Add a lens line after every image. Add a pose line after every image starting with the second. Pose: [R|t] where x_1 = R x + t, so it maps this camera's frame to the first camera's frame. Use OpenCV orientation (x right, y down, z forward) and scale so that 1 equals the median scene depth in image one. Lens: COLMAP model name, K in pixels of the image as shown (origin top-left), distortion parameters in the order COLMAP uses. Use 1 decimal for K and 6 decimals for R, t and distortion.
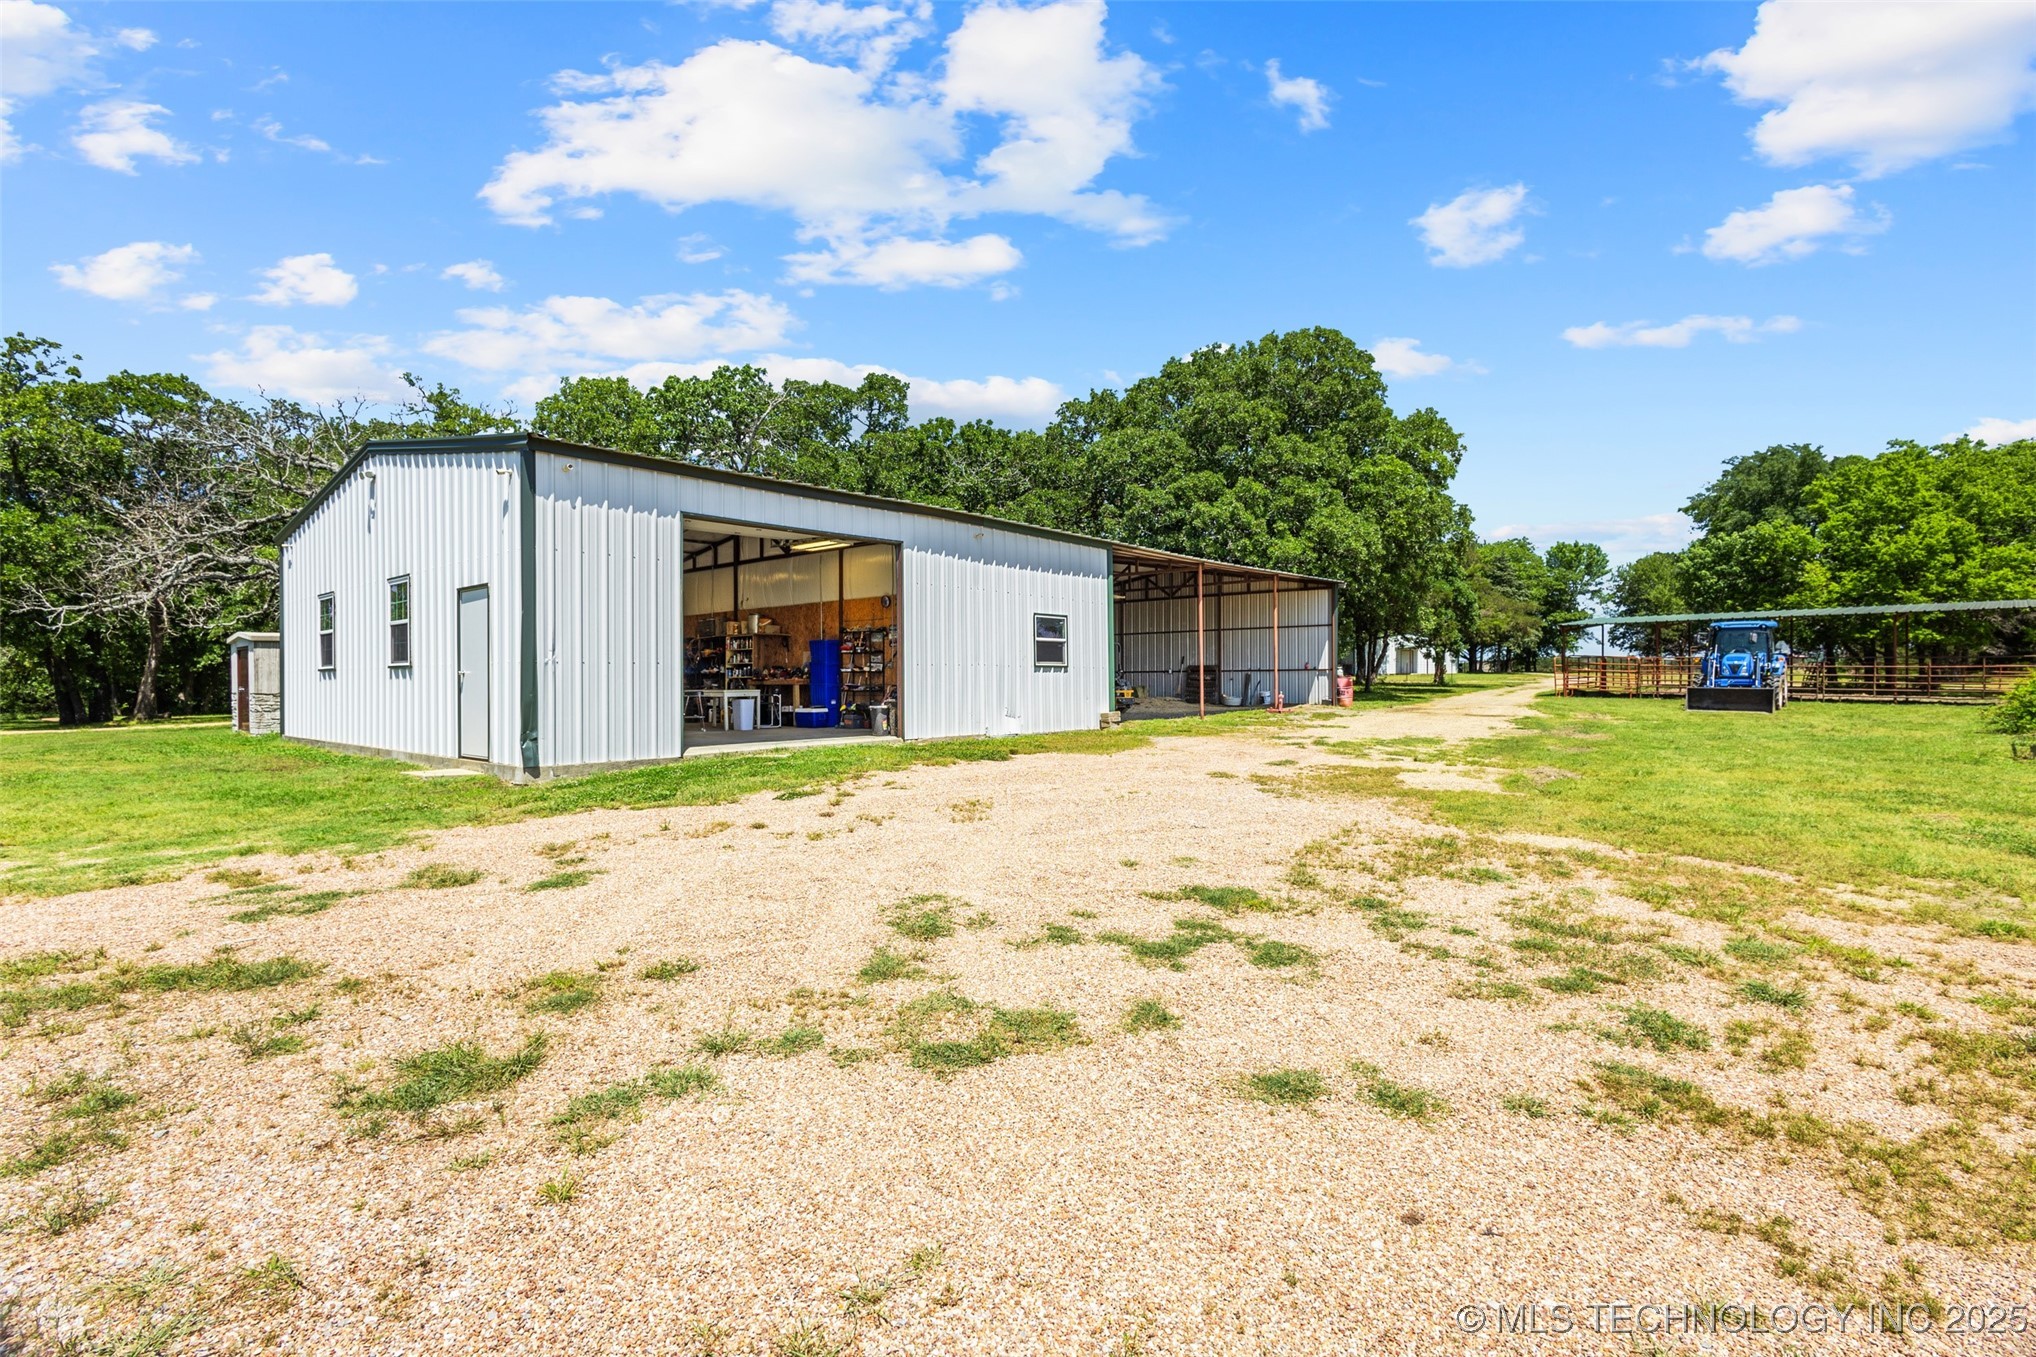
lens RADIAL K [[939.2, 0, 1038.9], [0, 939.2, 684.4], [0, 0, 1]] dist [0.000877, -0.000170]
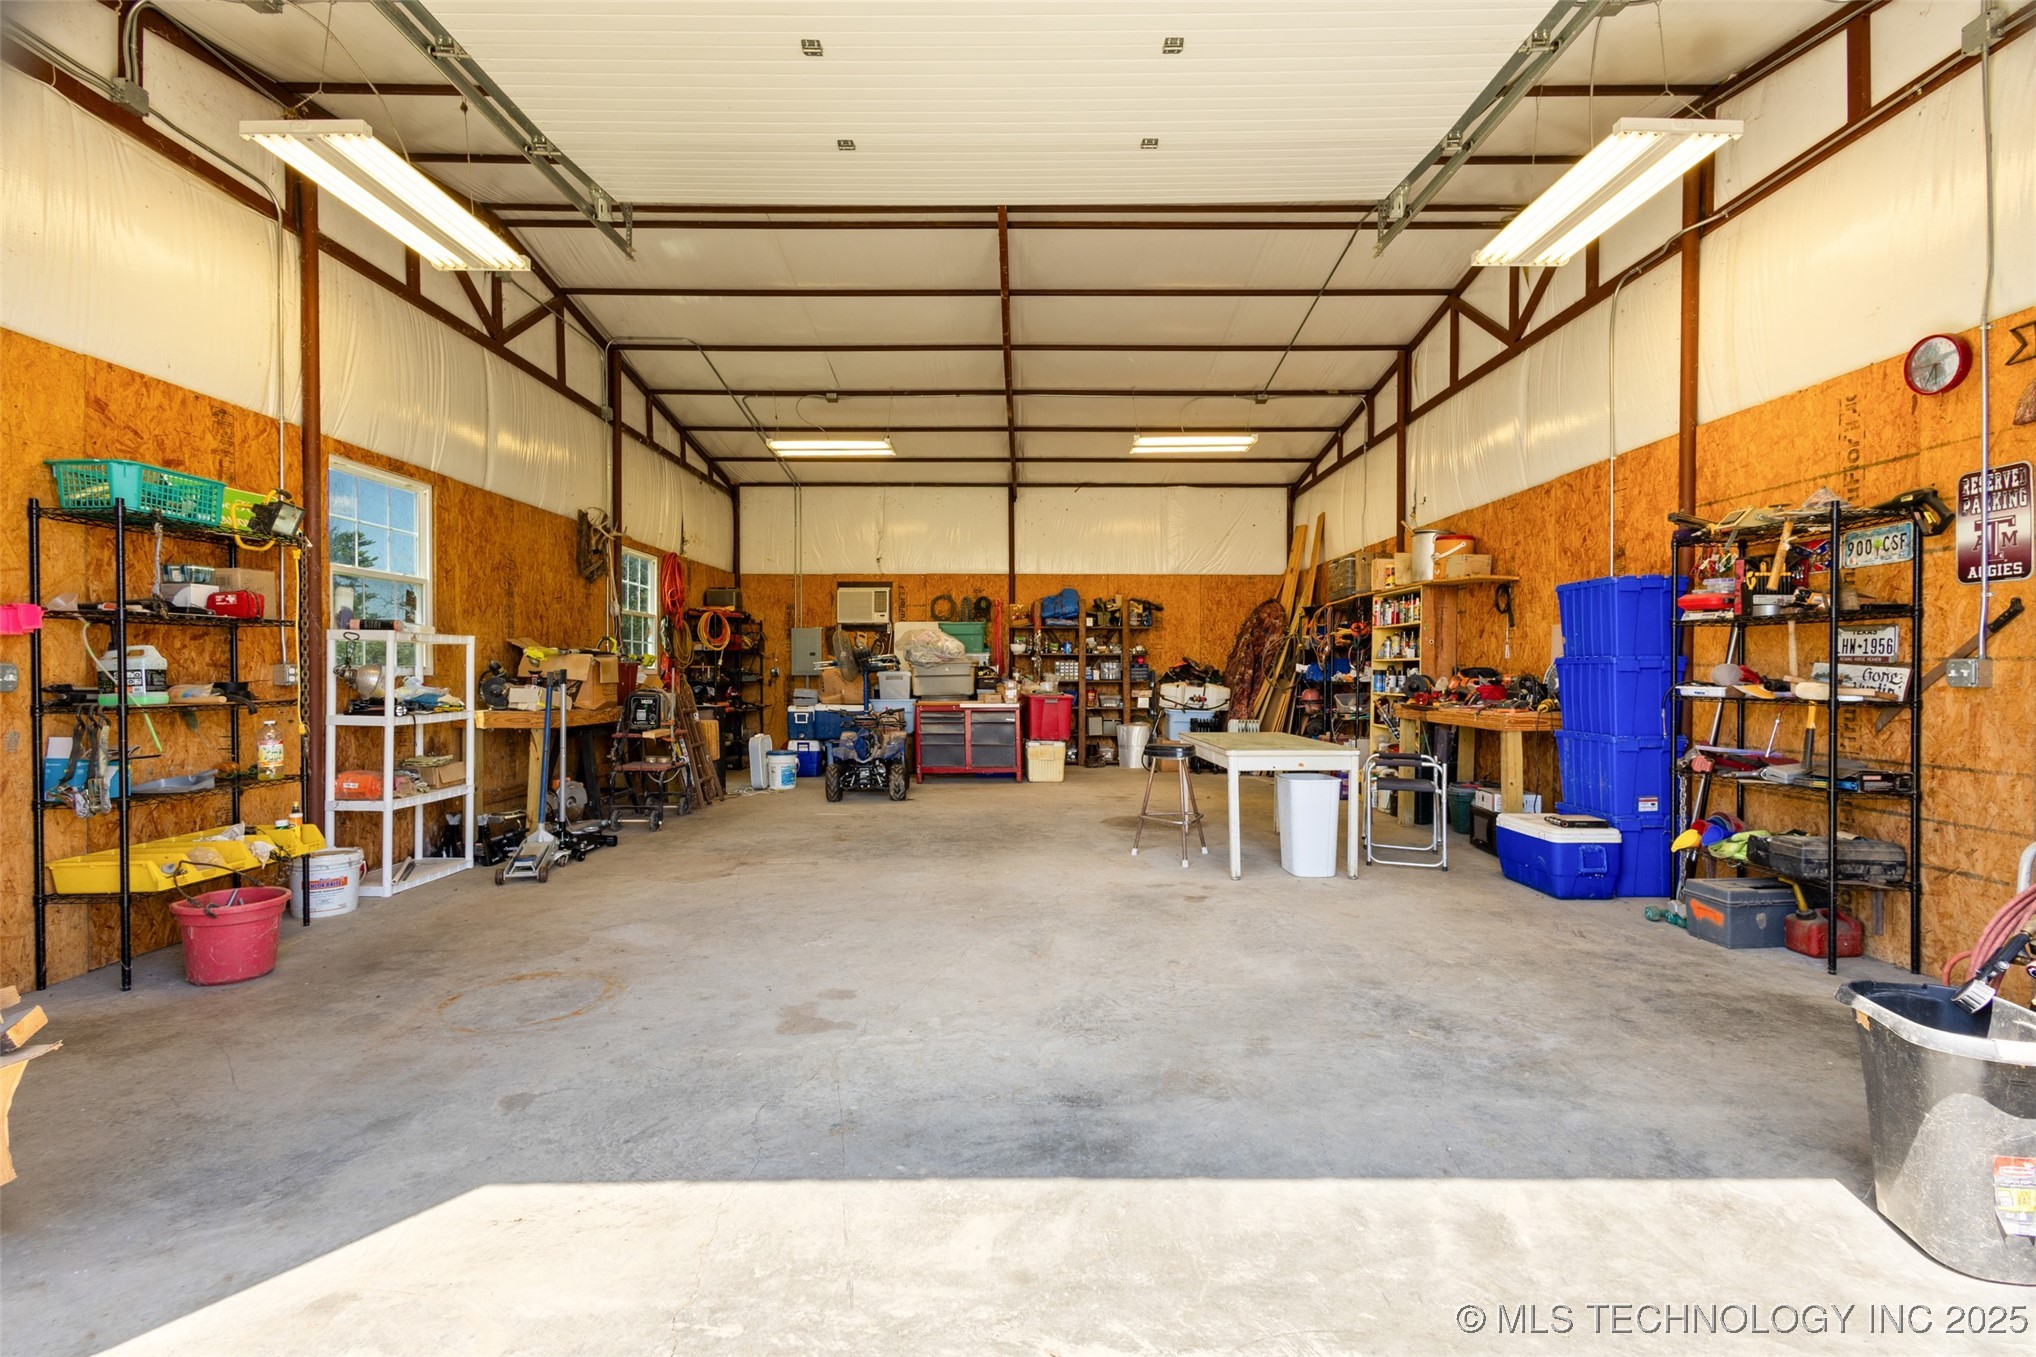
lens RADIAL K [[939.2, 0, 1011.0], [0, 939.2, 674.7], [0, 0, 1]] dist [0.000877, -0.000170]
pose [[0.644545, 0.008869, -0.764515, -0.128931], [-0.006992, 0.999959, 0.005706, -0.019054], [0.764534, 0.001667, 0.644581, 0.677327]]
